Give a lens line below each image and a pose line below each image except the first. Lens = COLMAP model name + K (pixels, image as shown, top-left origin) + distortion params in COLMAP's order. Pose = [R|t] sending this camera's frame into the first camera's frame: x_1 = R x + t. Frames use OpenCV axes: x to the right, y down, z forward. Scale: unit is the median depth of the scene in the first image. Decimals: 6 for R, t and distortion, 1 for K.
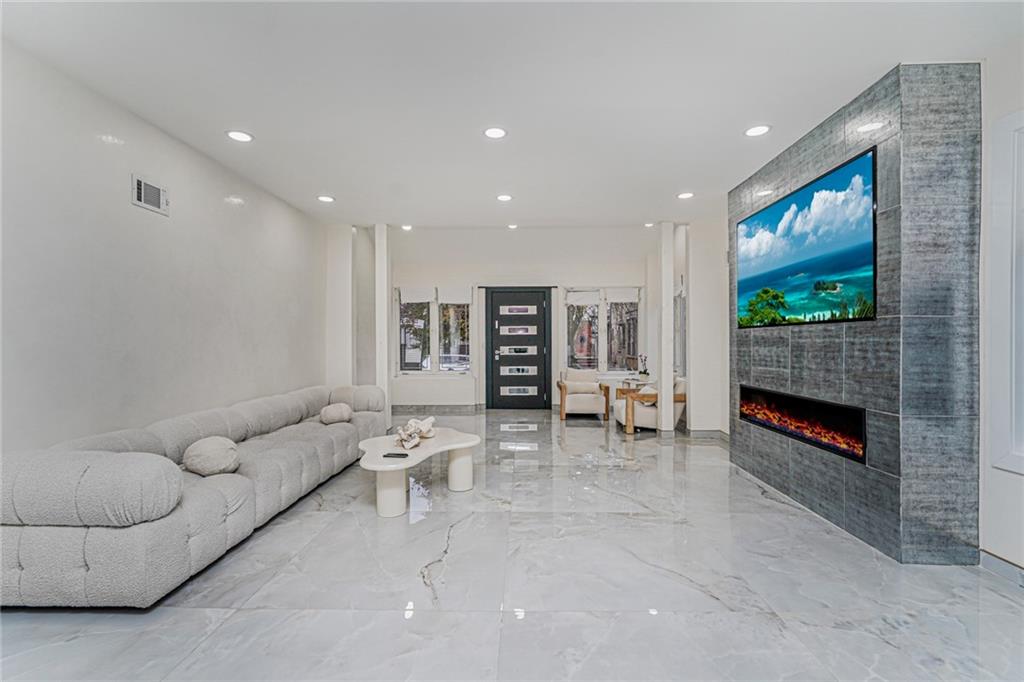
lens RADIAL K [[463.6, 0, 505.8], [0, 463.6, 343.4], [0, 0, 1]] dist [-0.011685, 0.003749]
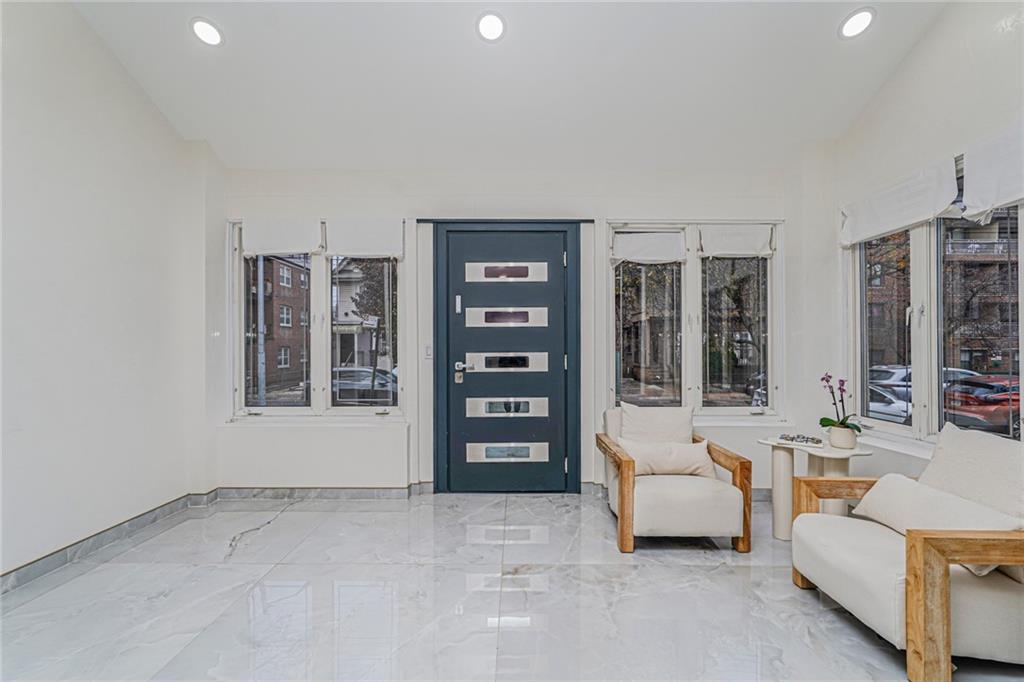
lens RADIAL K [[463.6, 0, 508.2], [0, 463.6, 347.9], [0, 0, 1]] dist [-0.011685, 0.003749]
pose [[0.999692, 0.002214, 0.024733, 0.017747], [-0.002101, 0.999987, -0.004557, 0.003673], [-0.024743, 0.004504, 0.999684, 0.563450]]
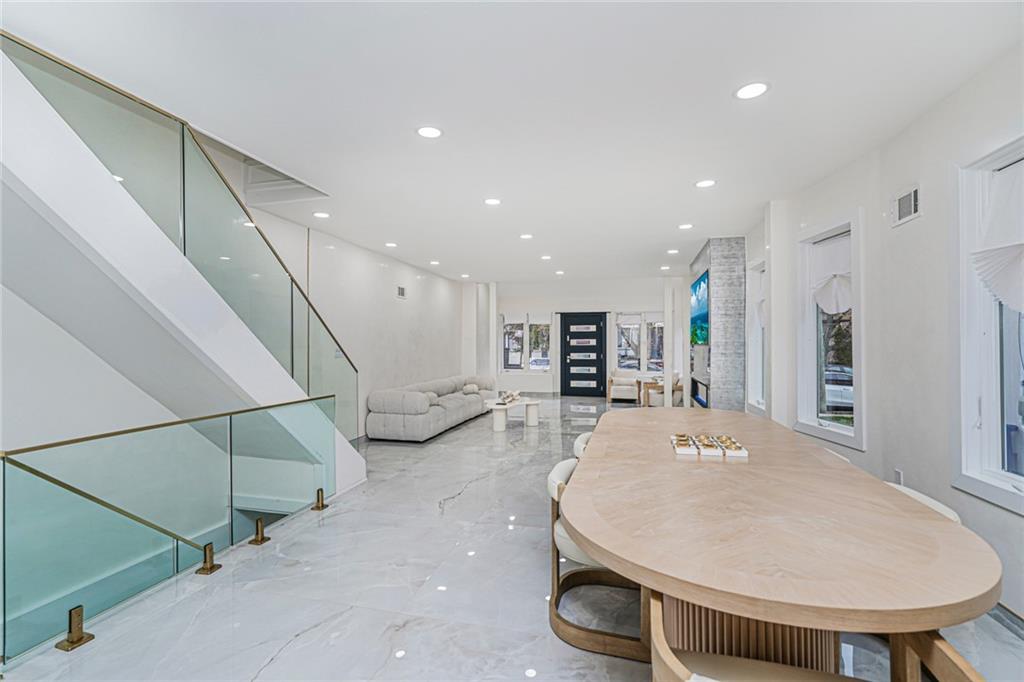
lens RADIAL K [[463.6, 0, 509.7], [0, 463.6, 344.4], [0, 0, 1]] dist [-0.011685, 0.003749]
pose [[0.977355, 0.002658, -0.211588, 0.111574], [-0.003399, 0.999989, -0.003138, -0.016204], [0.211577, 0.003786, 0.977354, -0.478772]]
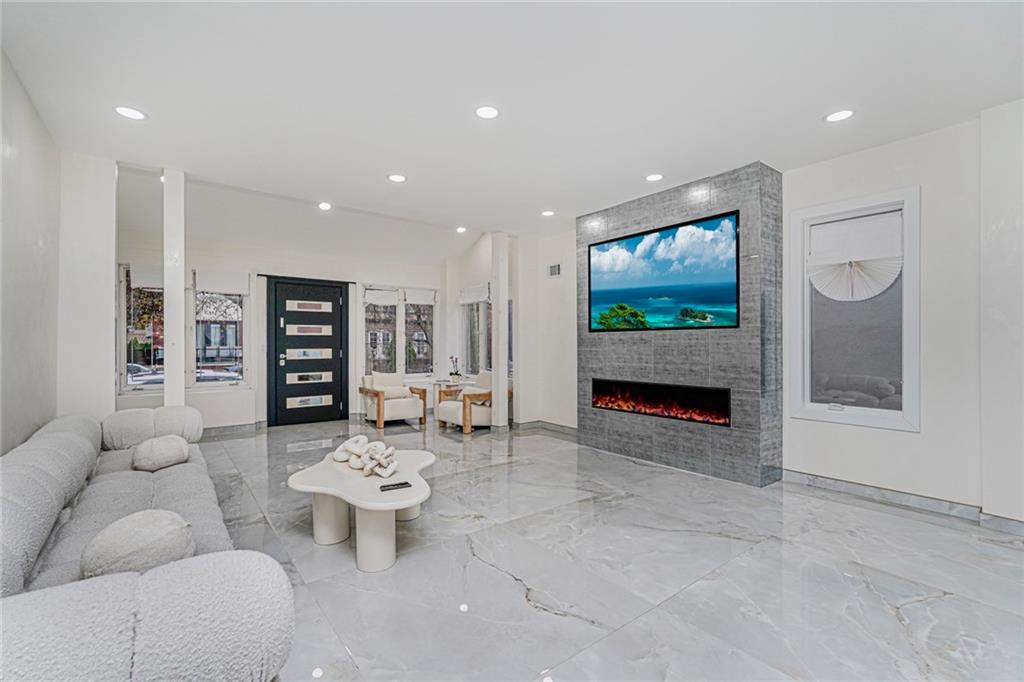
lens RADIAL K [[463.6, 0, 516.9], [0, 463.6, 343.8], [0, 0, 1]] dist [-0.011685, 0.003749]
pose [[0.762405, 0.004436, 0.647085, -0.235816], [0.000740, 0.999970, -0.007728, 0.003855], [-0.647100, 0.006371, 0.762379, 0.111918]]
